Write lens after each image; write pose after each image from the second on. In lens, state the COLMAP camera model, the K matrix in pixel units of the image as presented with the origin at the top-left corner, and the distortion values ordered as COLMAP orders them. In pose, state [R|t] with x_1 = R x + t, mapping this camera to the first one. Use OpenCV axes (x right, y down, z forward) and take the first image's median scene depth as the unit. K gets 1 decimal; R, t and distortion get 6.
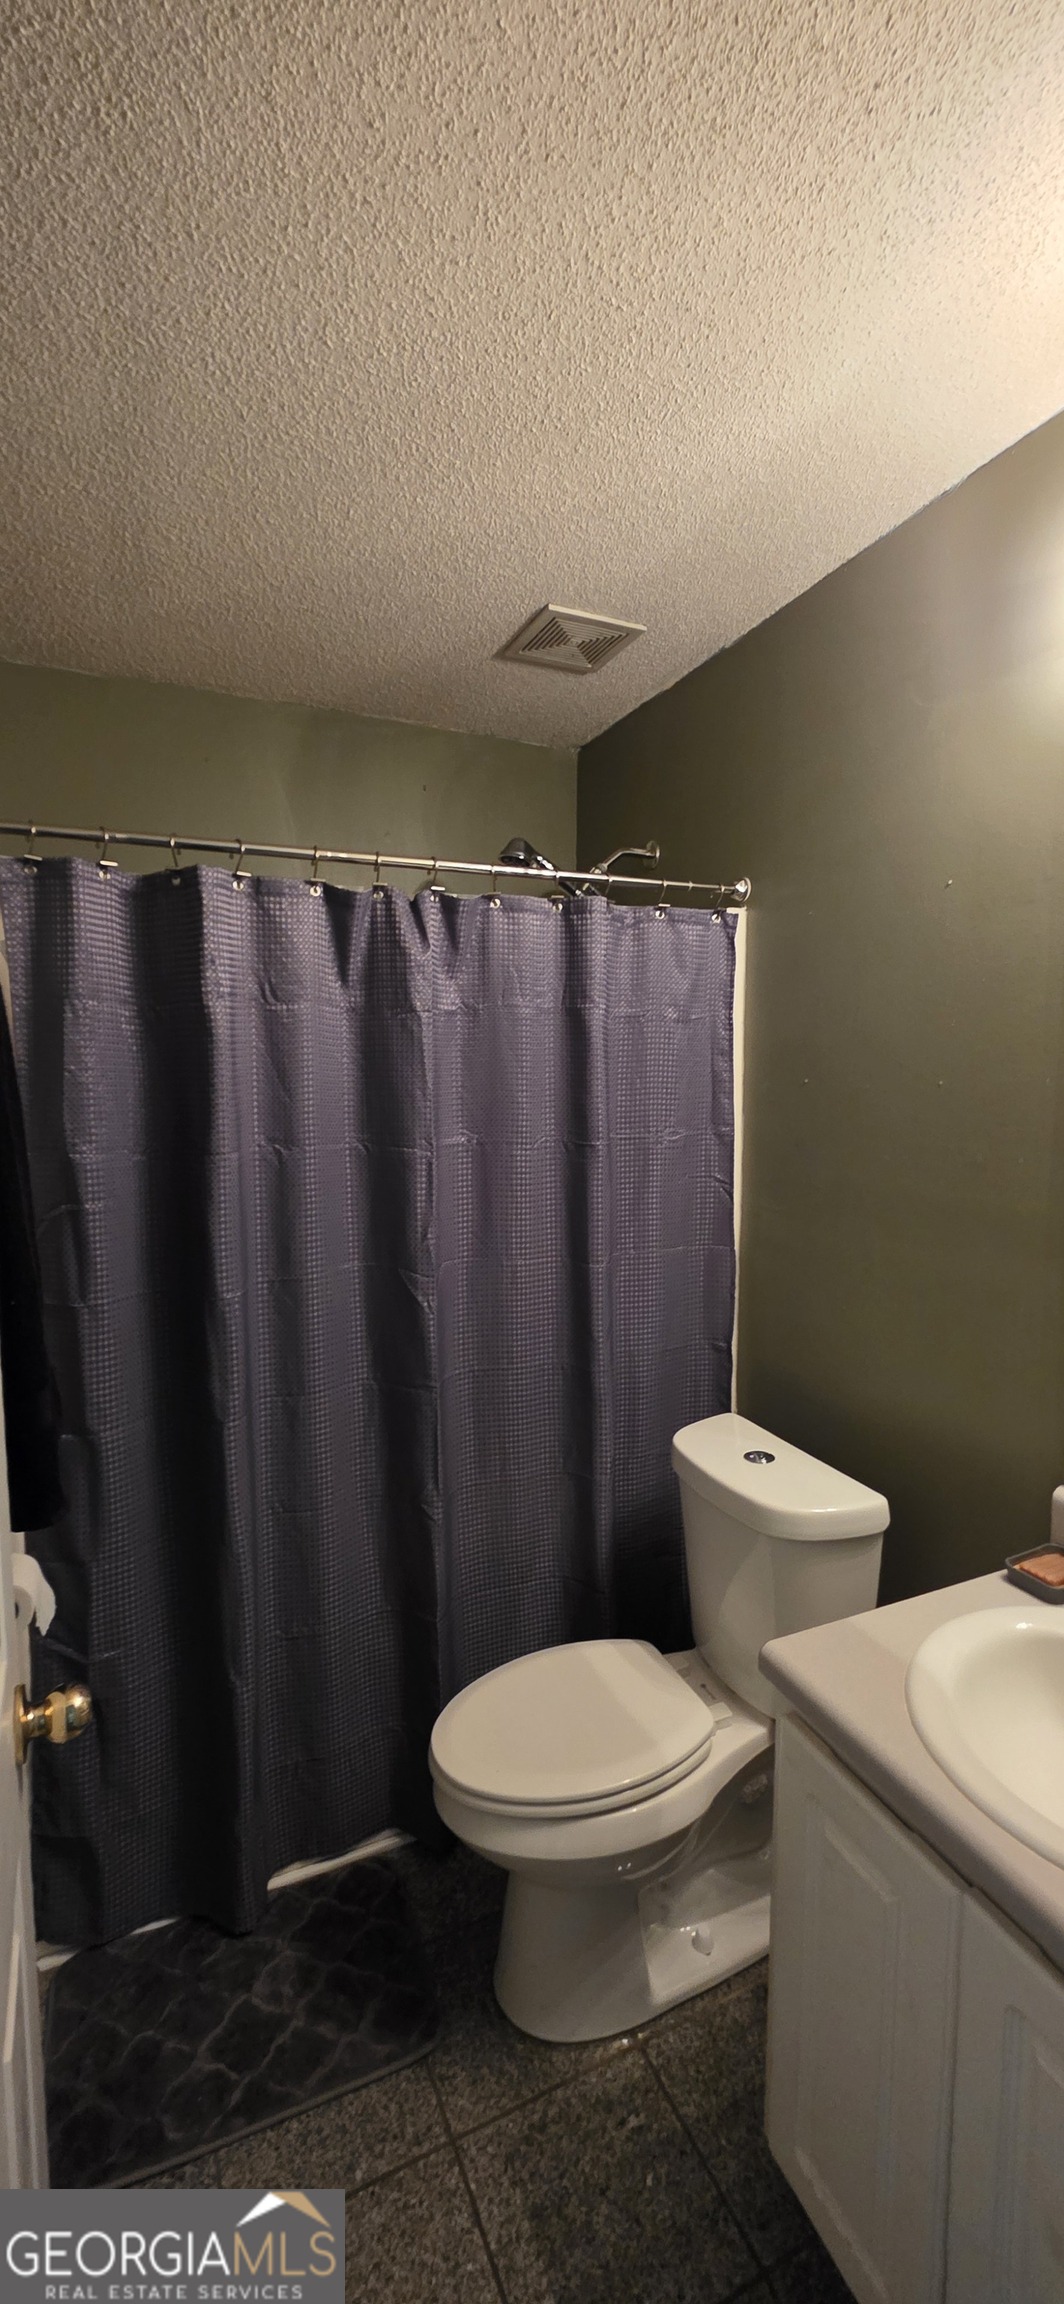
lens RADIAL K [[920.8, 0, 528.5], [0, 920.8, 1157.5], [0, 0, 1]] dist [-0.003452, 0.000877]
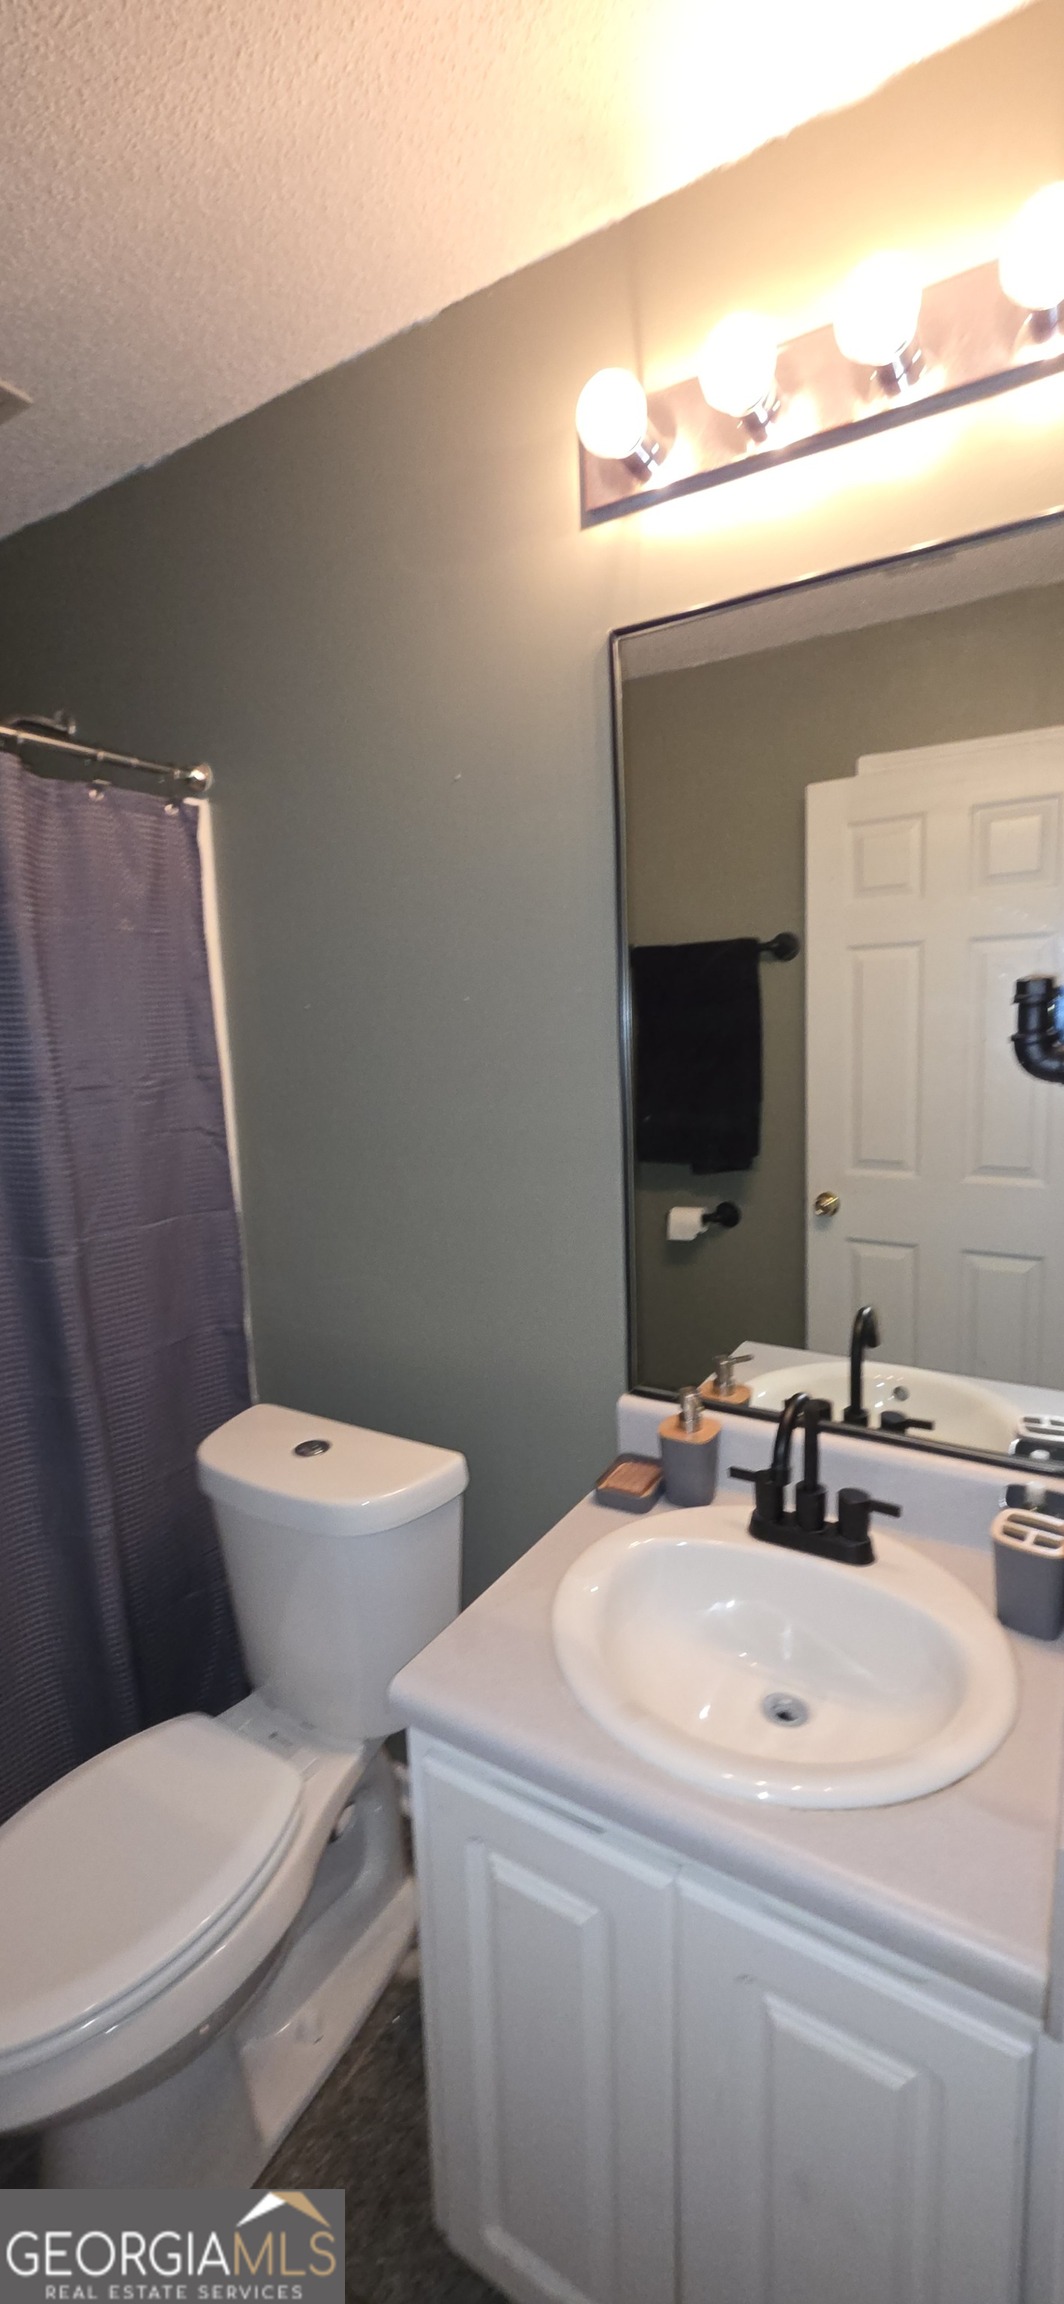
lens RADIAL K [[920.8, 0, 530.5], [0, 920.8, 1159.1], [0, 0, 1]] dist [-0.003452, 0.000877]
pose [[0.814250, -0.105230, 0.570898, -0.033030], [0.081743, 0.994418, 0.066709, 0.017548], [-0.574731, -0.007651, 0.818307, 0.159719]]
